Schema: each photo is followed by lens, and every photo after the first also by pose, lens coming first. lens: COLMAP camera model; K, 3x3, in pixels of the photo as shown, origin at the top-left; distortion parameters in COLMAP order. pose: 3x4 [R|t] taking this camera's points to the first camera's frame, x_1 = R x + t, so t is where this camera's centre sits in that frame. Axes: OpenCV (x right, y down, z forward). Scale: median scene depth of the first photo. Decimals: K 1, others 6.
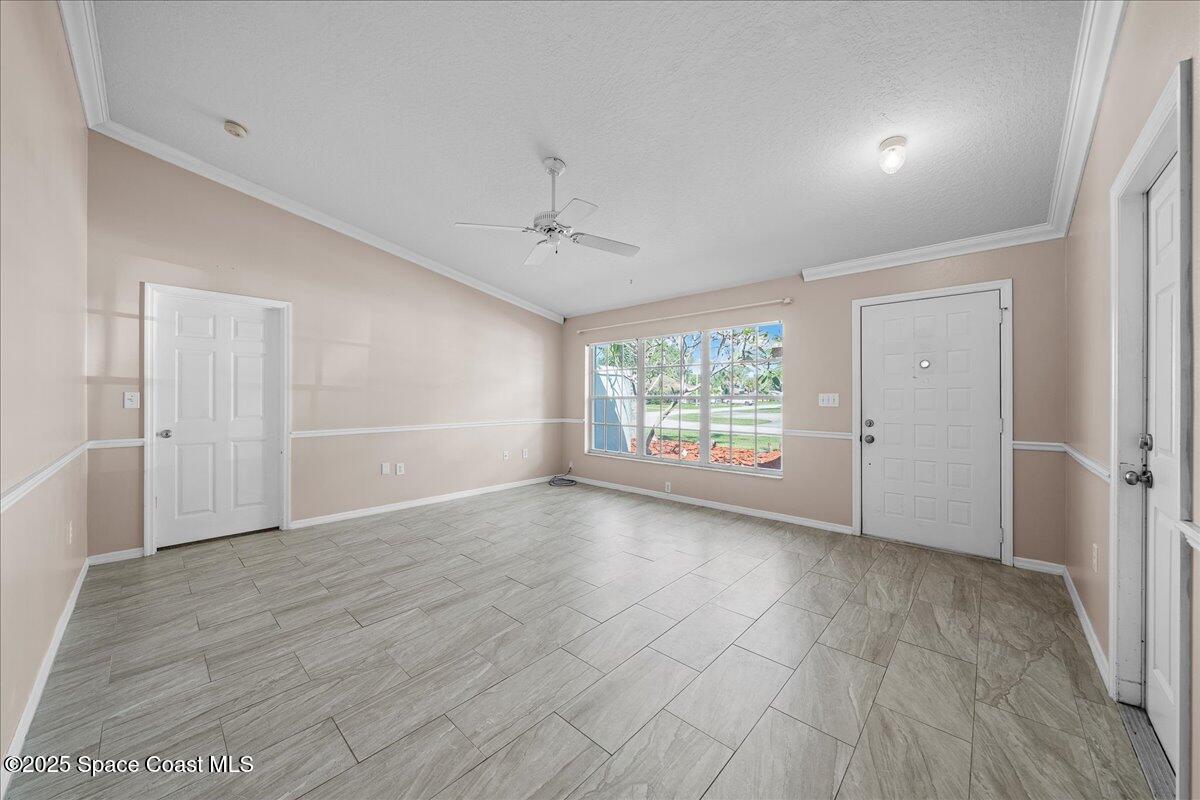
lens RADIAL K [[416.7, 0, 607.2], [0, 416.7, 394.2], [0, 0, 1]] dist [-0.001007, 0.000035]
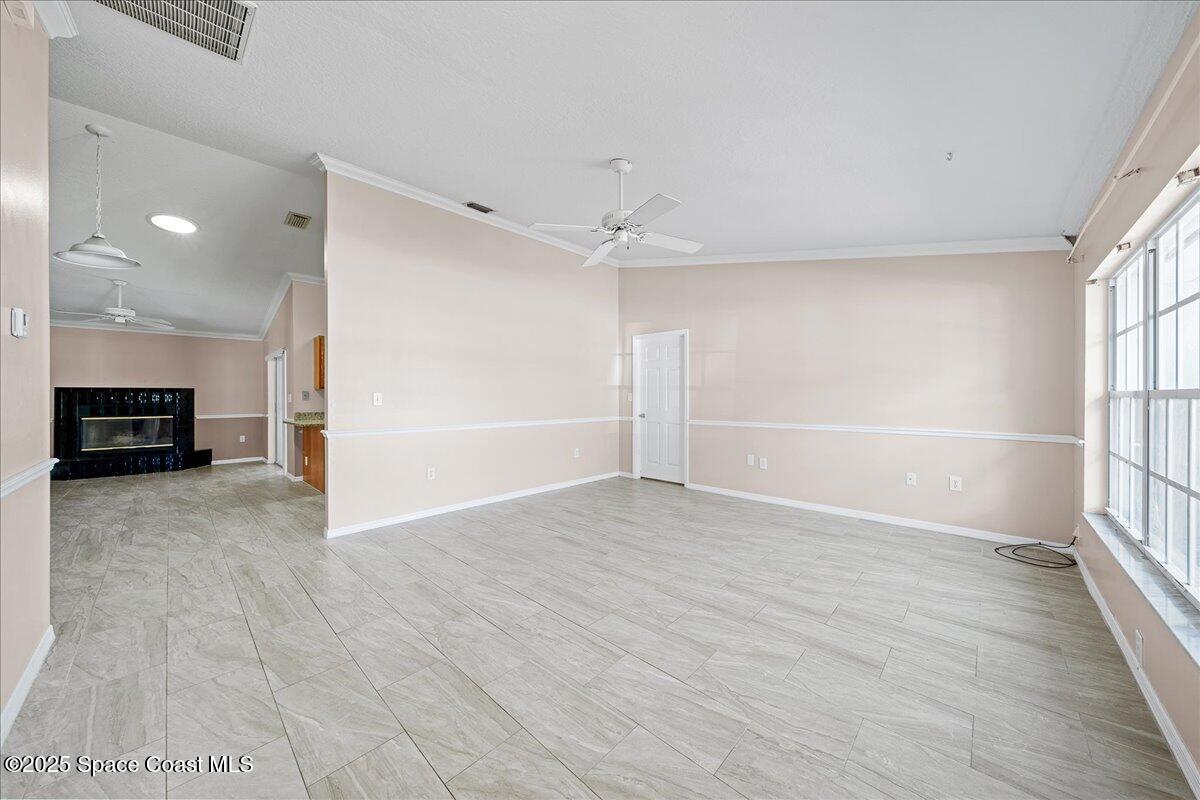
lens RADIAL K [[416.3, 0, 607.7], [0, 416.3, 396.3], [0, 0, 1]] dist [-0.000718, -0.000067]
pose [[-0.006567, 0.000381, -0.999978, 0.803256], [0.011292, 0.999936, 0.000307, 0.008647], [0.999915, -0.011290, -0.006570, 0.894089]]
